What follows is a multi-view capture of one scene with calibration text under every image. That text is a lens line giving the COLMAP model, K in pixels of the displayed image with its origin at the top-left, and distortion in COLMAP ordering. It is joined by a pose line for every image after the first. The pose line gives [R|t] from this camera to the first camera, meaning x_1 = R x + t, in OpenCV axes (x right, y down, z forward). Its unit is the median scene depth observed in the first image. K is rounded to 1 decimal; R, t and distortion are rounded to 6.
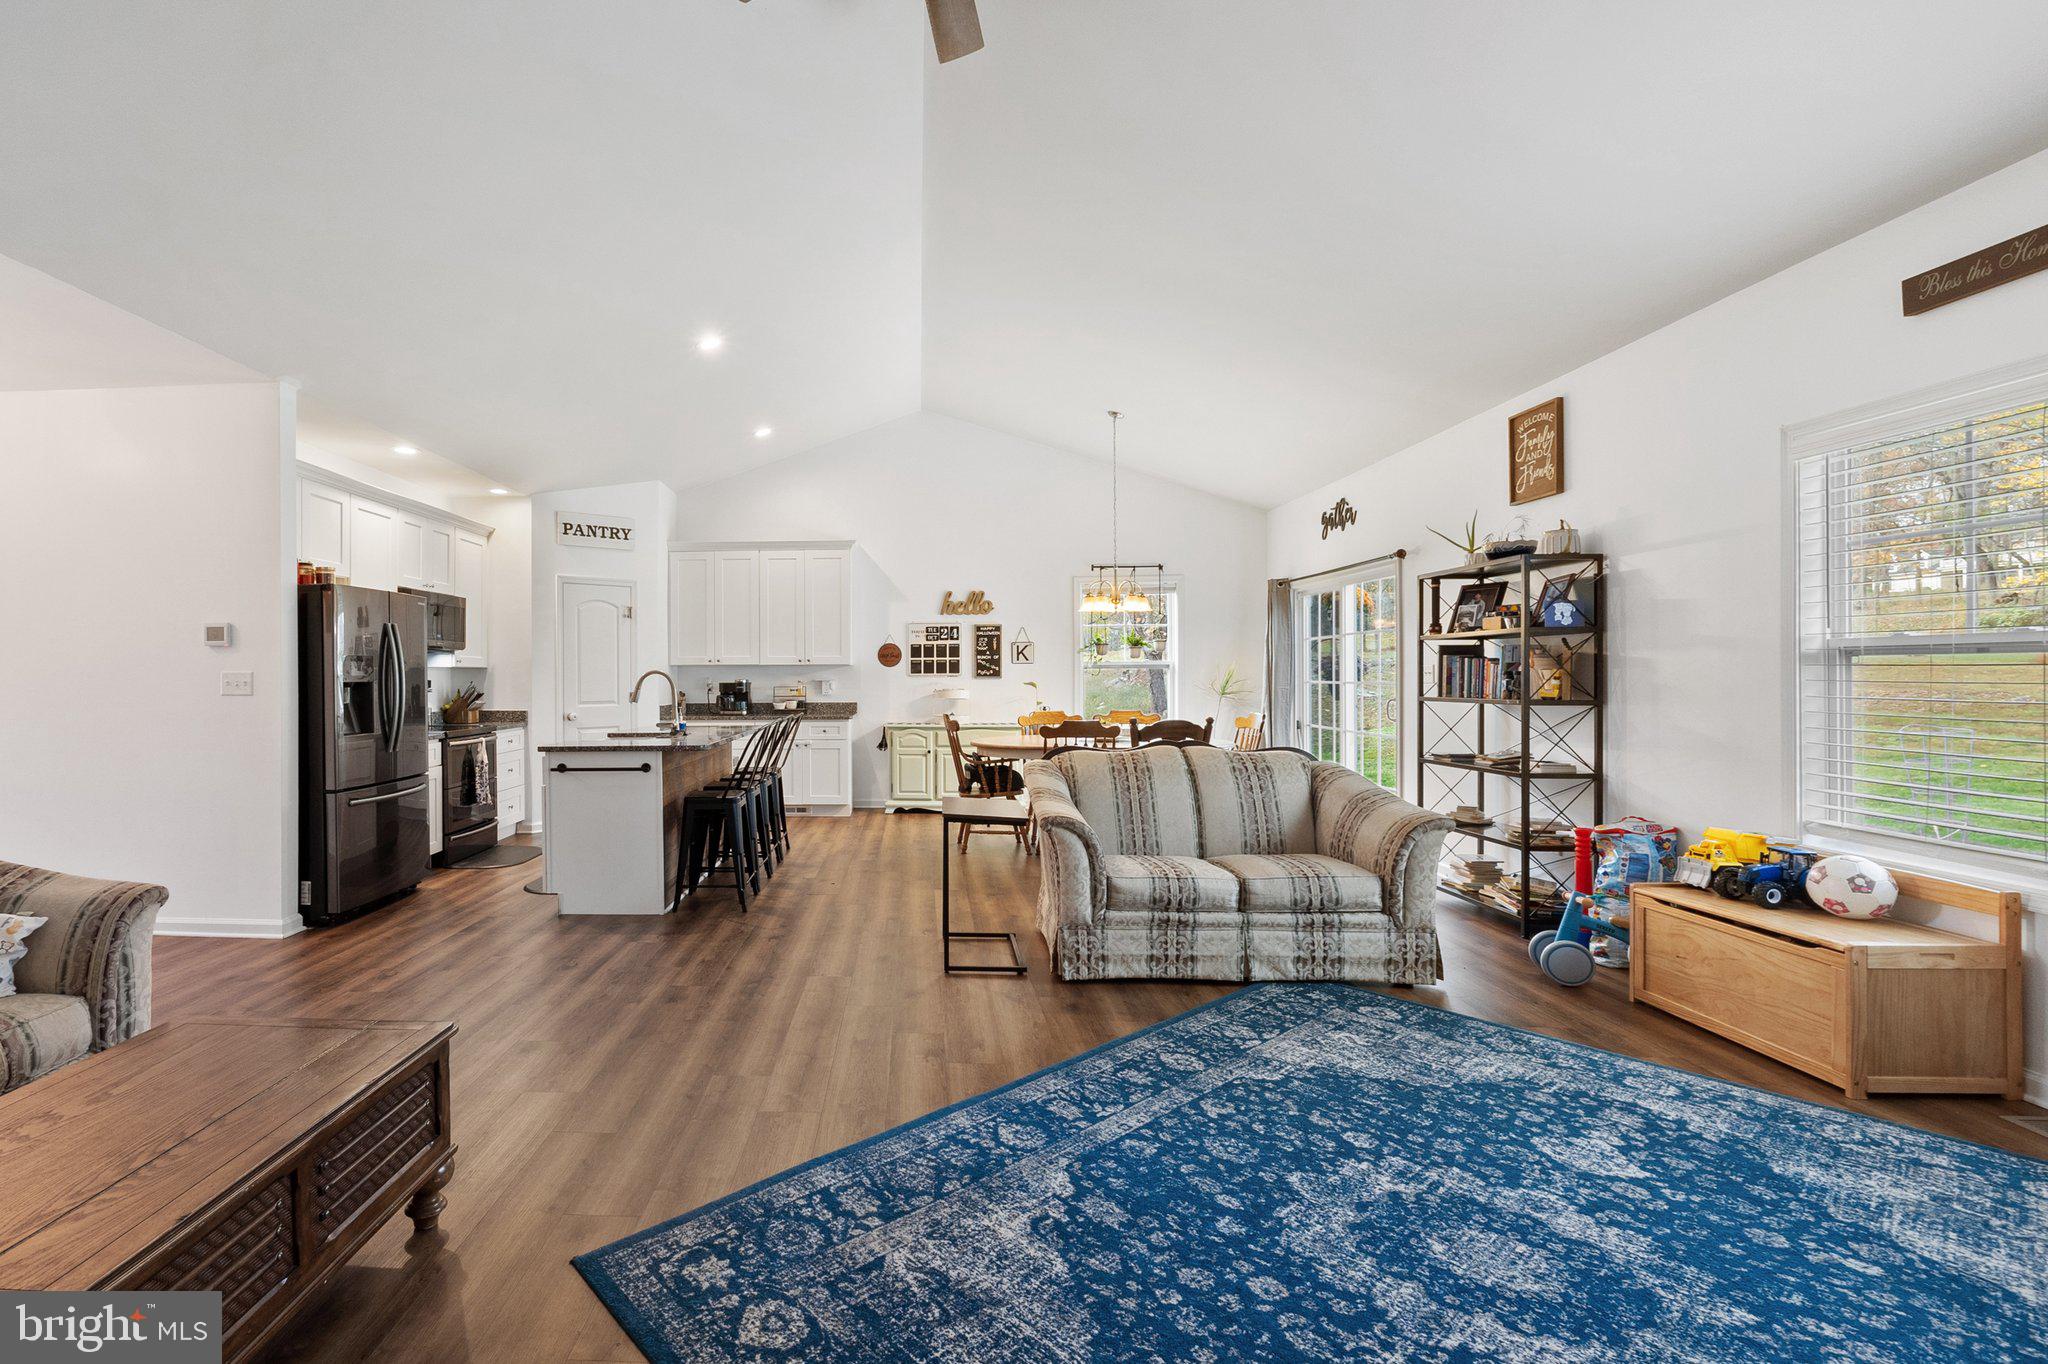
lens RADIAL K [[925.9, 0, 847.9], [0, 925.9, 675.8], [0, 0, 1]] dist [-0.004911, -0.001607]
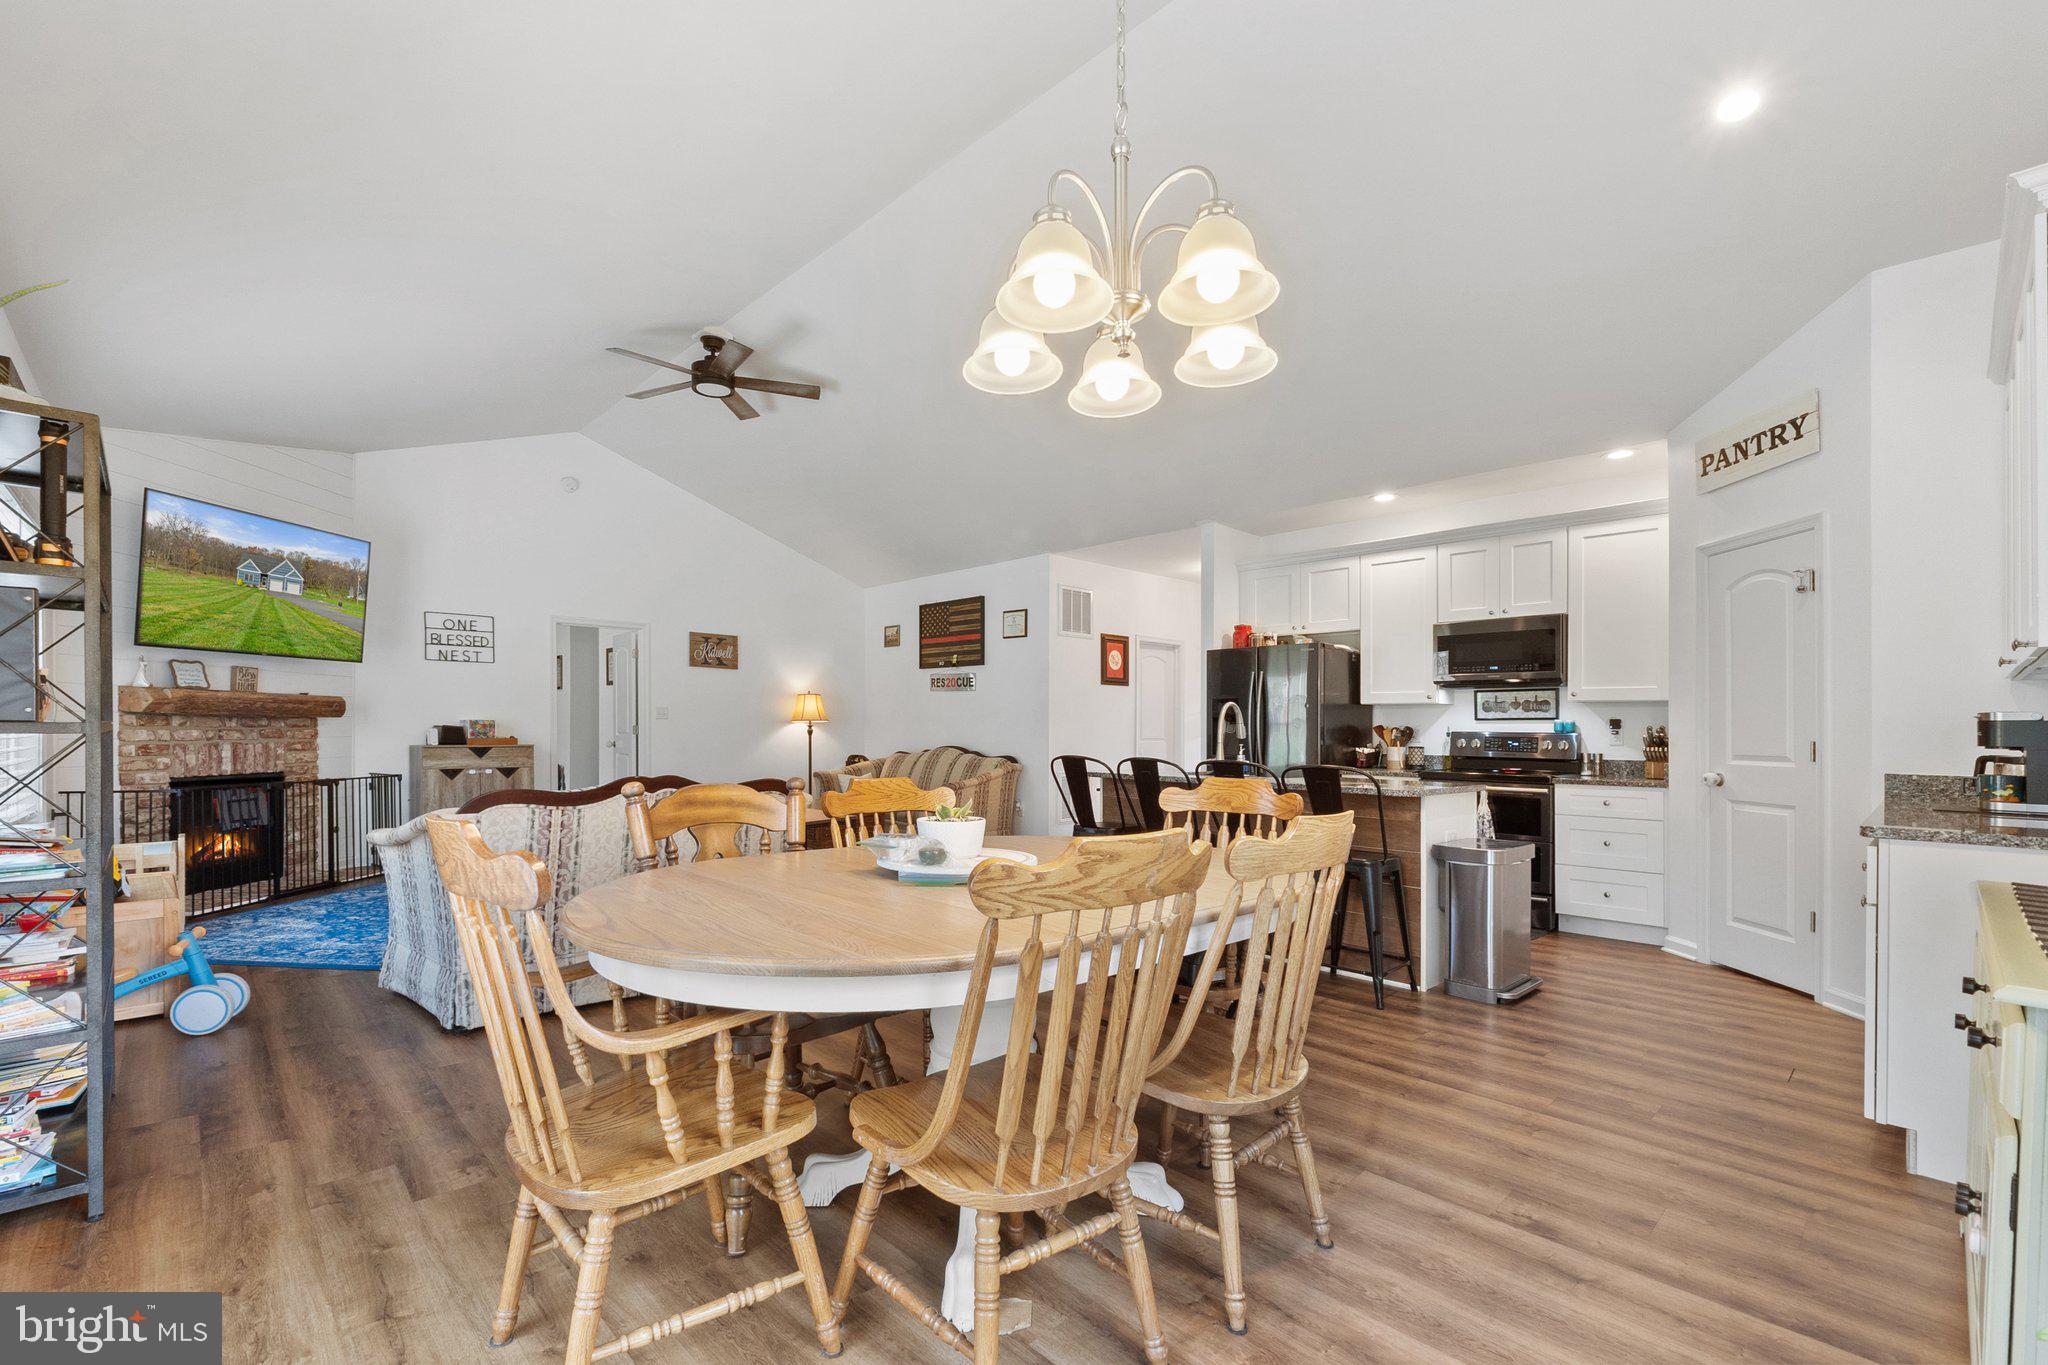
lens RADIAL K [[871.6, 0, 1017.5], [0, 871.6, 746.9], [0, 0, 1]] dist [-0.011686, 0.001004]
pose [[-0.668352, 0.012671, -0.743737, 0.495400], [-0.007499, 0.999689, 0.023771, 0.016959], [0.743807, 0.021465, -0.668049, 1.234659]]
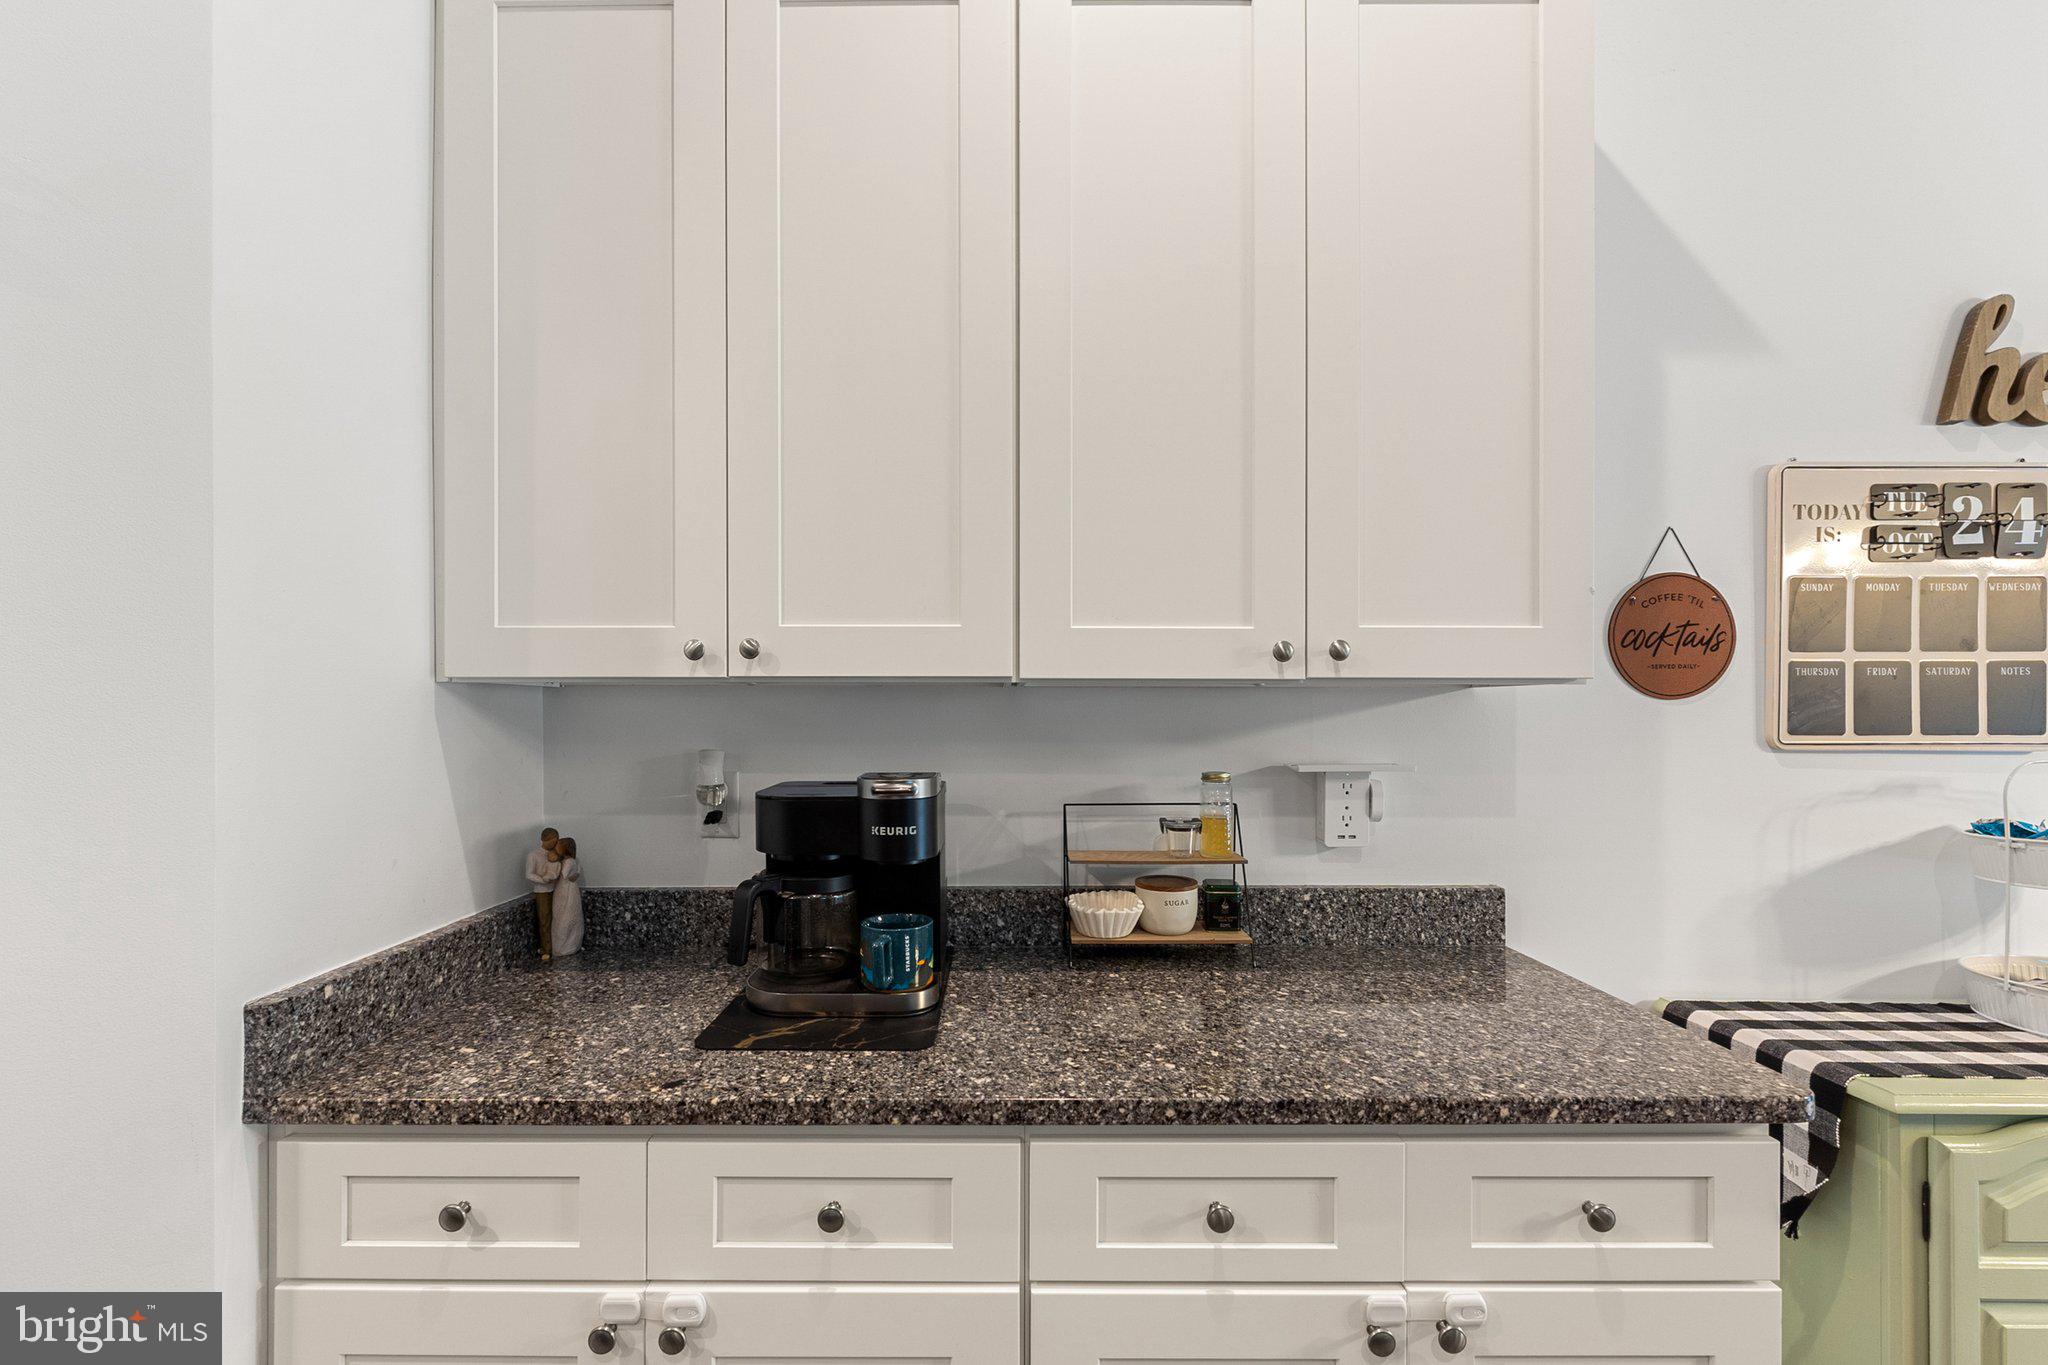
lens RADIAL K [[871.6, 0, 975.2], [0, 871.6, 705.6], [0, 0, 1]] dist [-0.011686, 0.001004]
pose [[0.998386, 0.004518, 0.056618, -0.145324], [-0.004109, 0.999965, -0.007340, -0.008146], [-0.056649, 0.007095, 0.998369, 1.121309]]
